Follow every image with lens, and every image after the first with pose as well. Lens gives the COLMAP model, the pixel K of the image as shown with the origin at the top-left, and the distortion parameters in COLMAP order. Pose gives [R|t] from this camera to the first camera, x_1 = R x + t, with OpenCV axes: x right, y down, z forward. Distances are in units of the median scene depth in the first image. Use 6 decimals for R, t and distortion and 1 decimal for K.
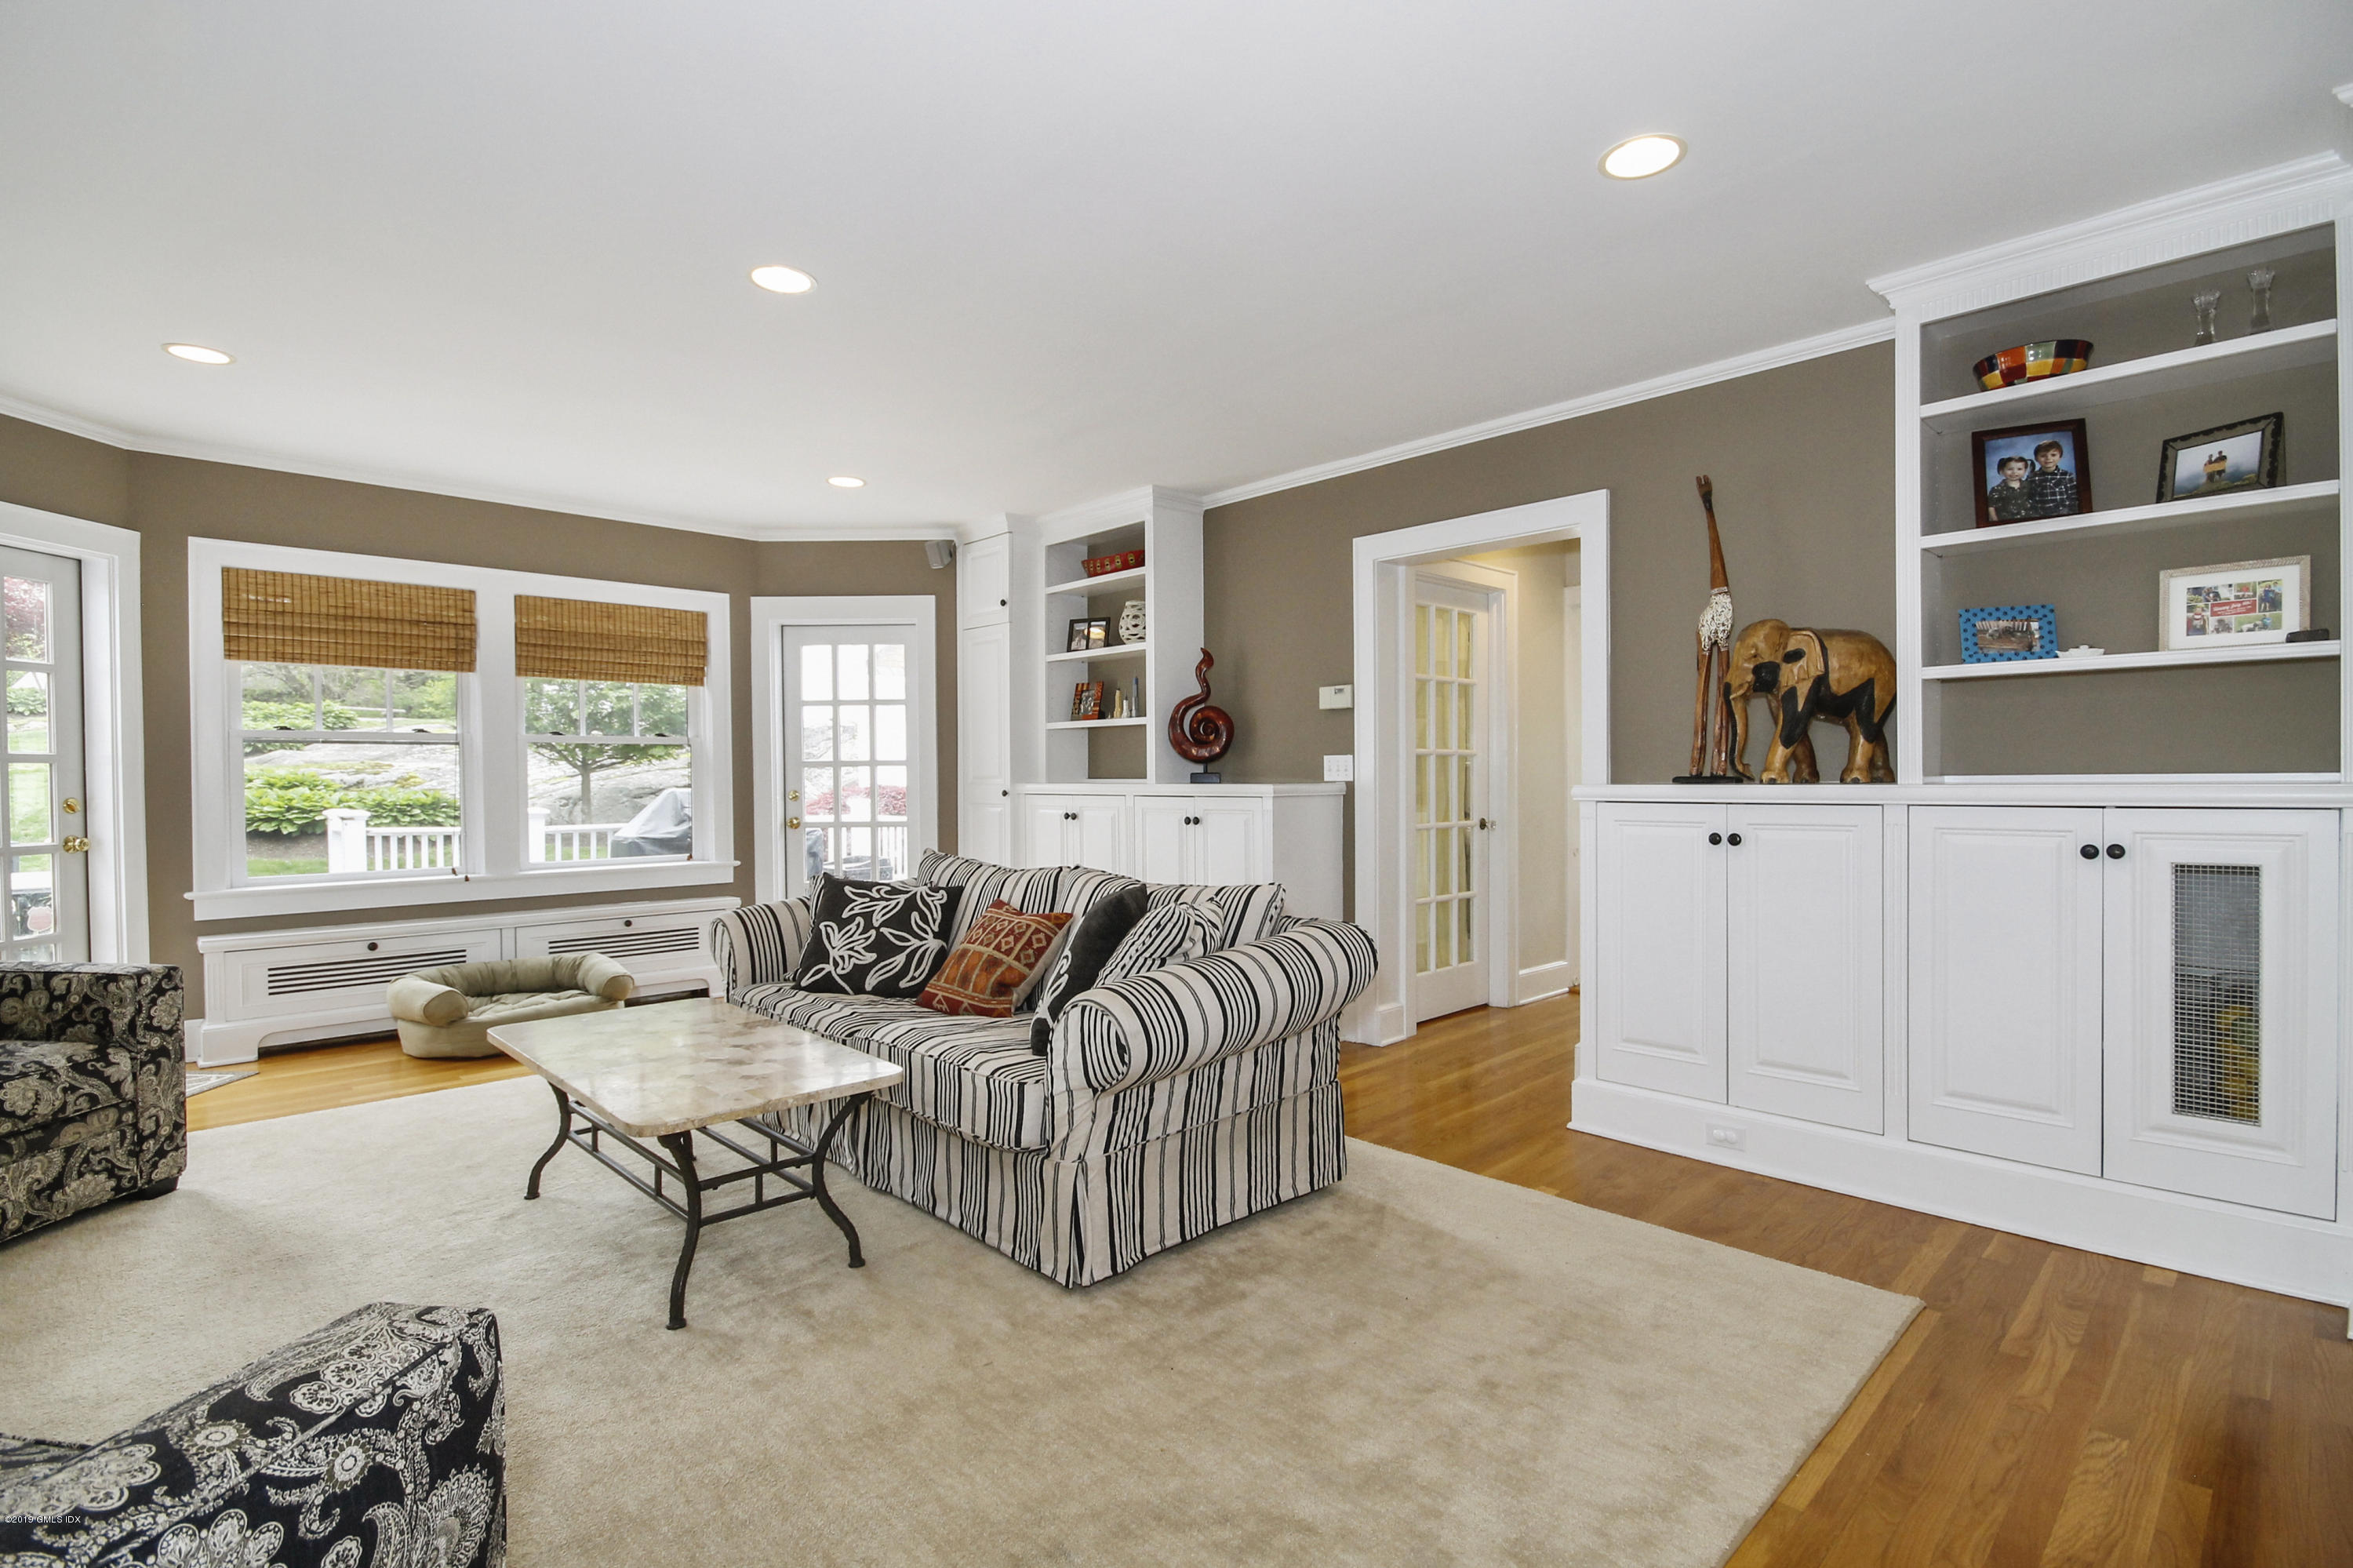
lens RADIAL K [[1109.1, 0, 1167.0], [0, 1109.1, 787.3], [0, 0, 1]] dist [-0.021865, -0.000466]
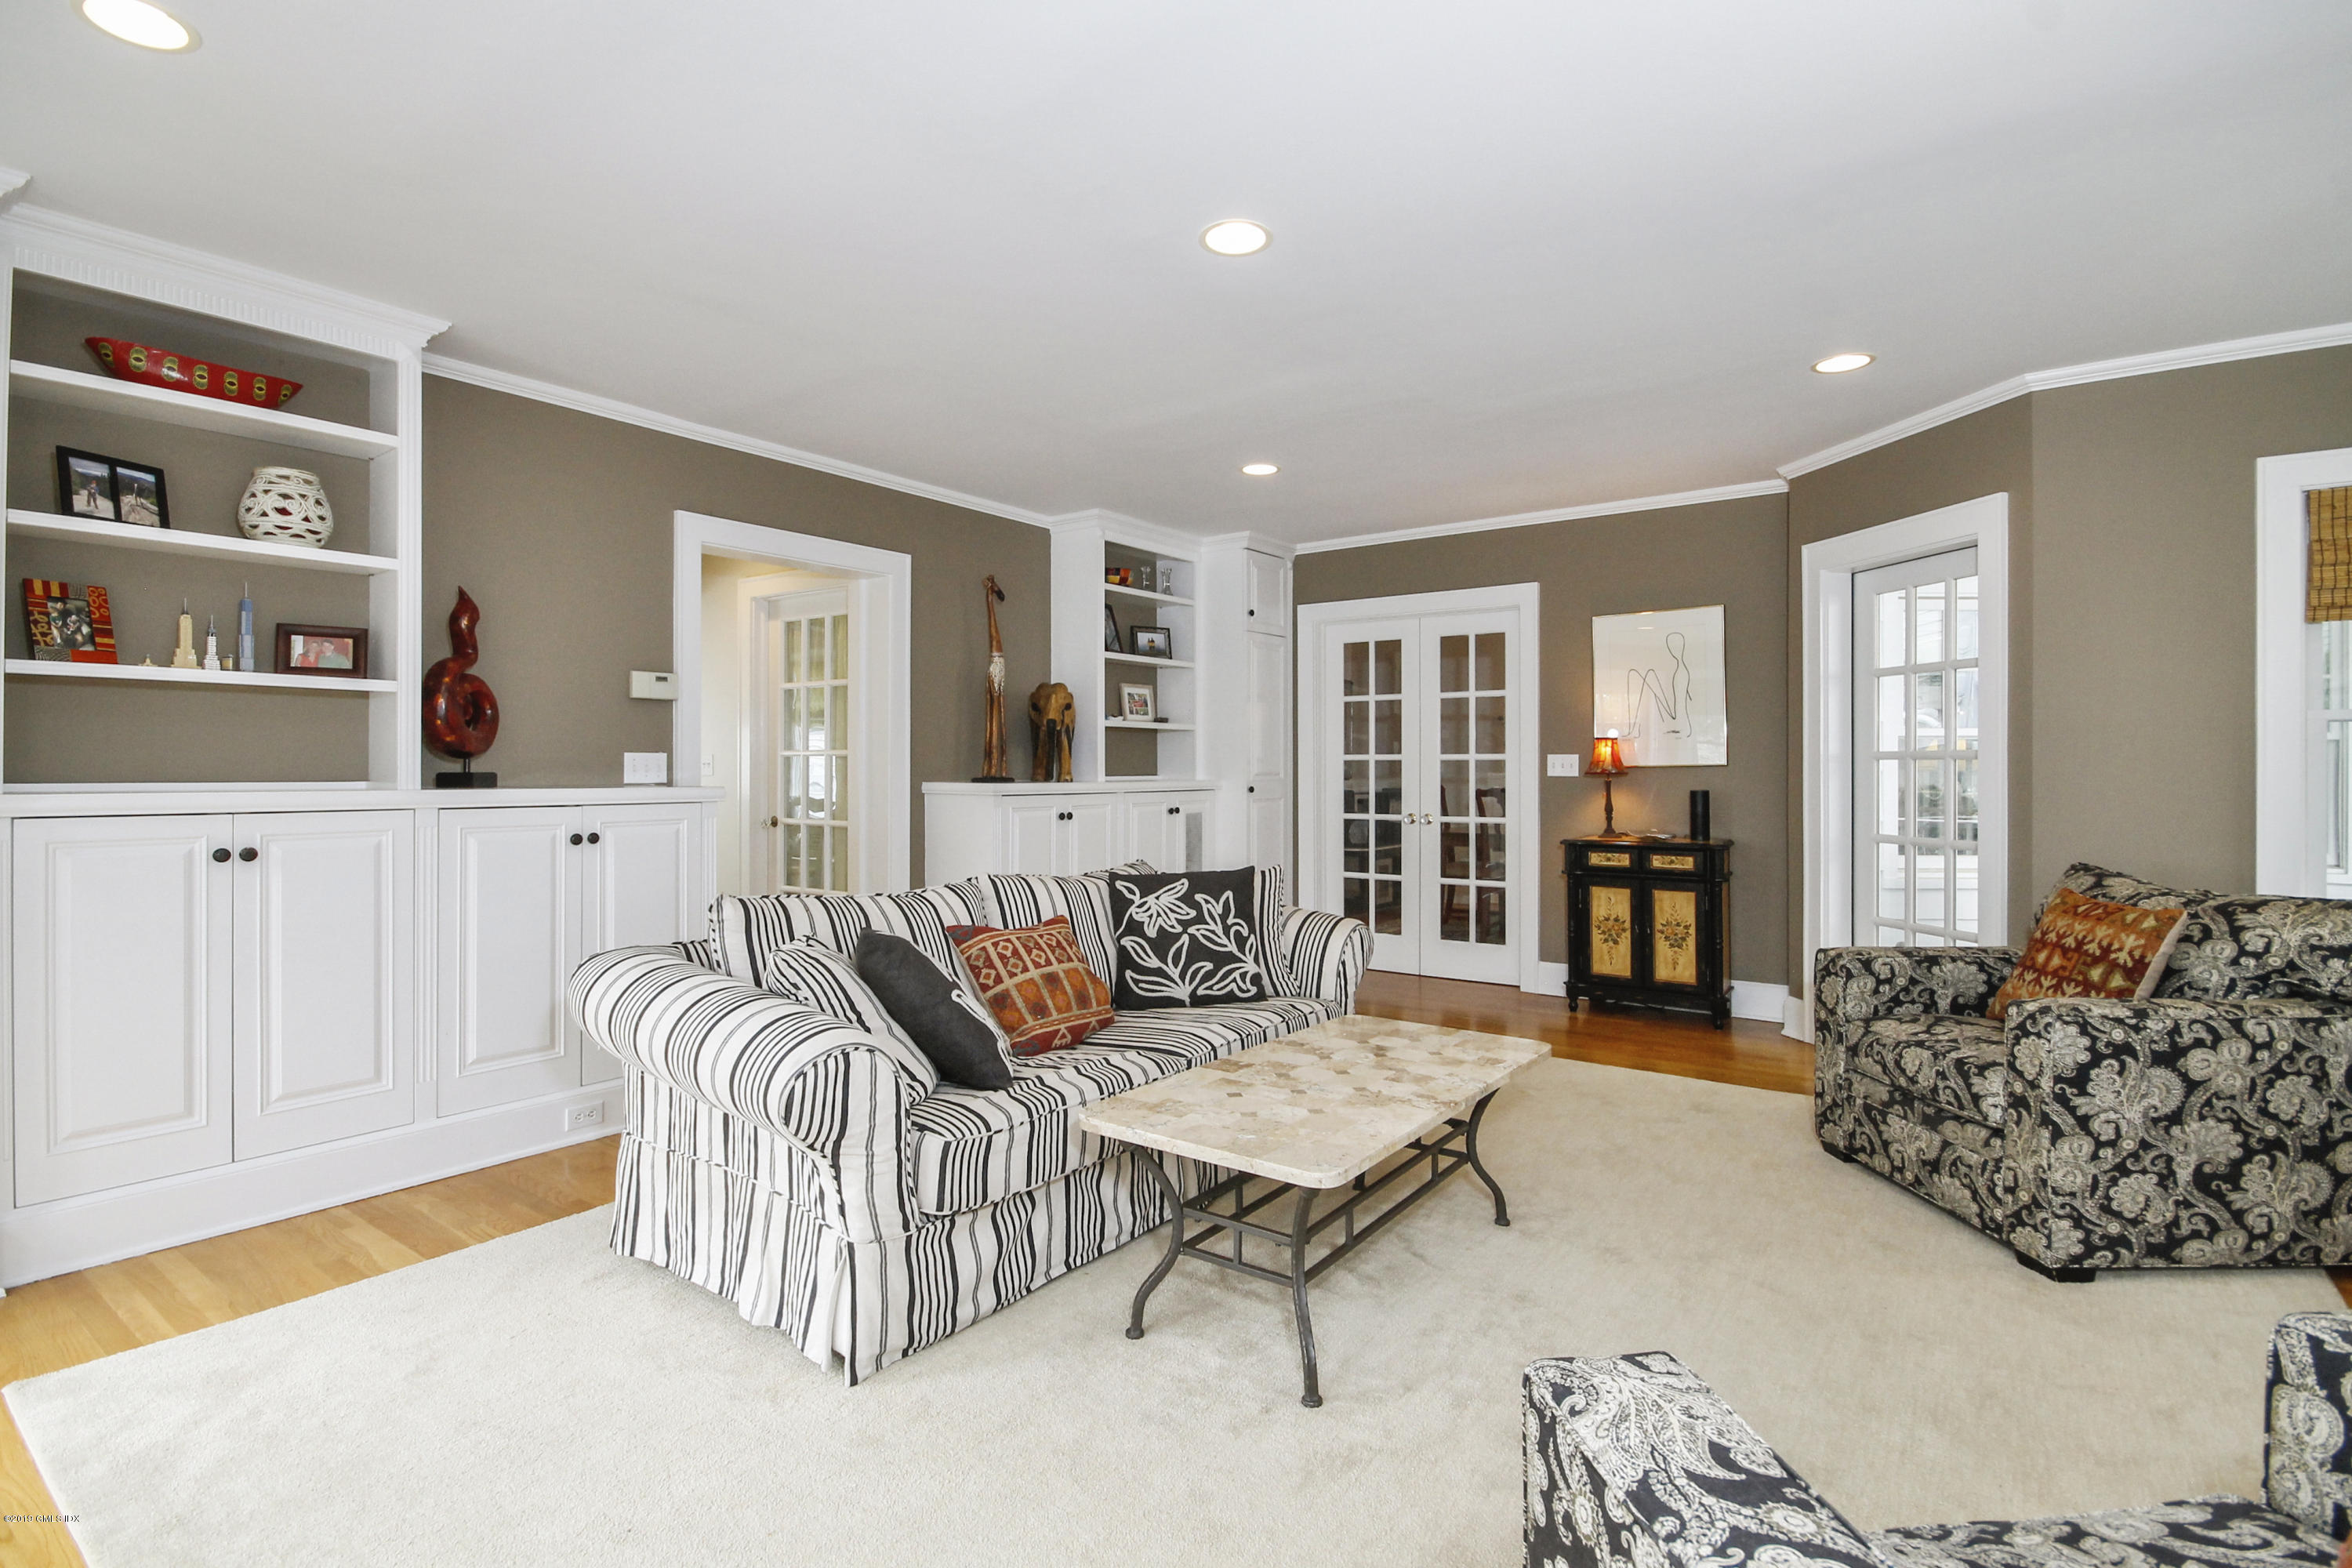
lens RADIAL K [[1129.1, 0, 1180.6], [0, 1129.1, 774.9], [0, 0, 1]] dist [-0.002174, -0.000408]
pose [[-0.174257, 0.004137, 0.984692, -0.928514], [0.011734, 0.999929, -0.002125, -0.006633], [-0.984630, 0.011184, -0.174293, 0.892304]]
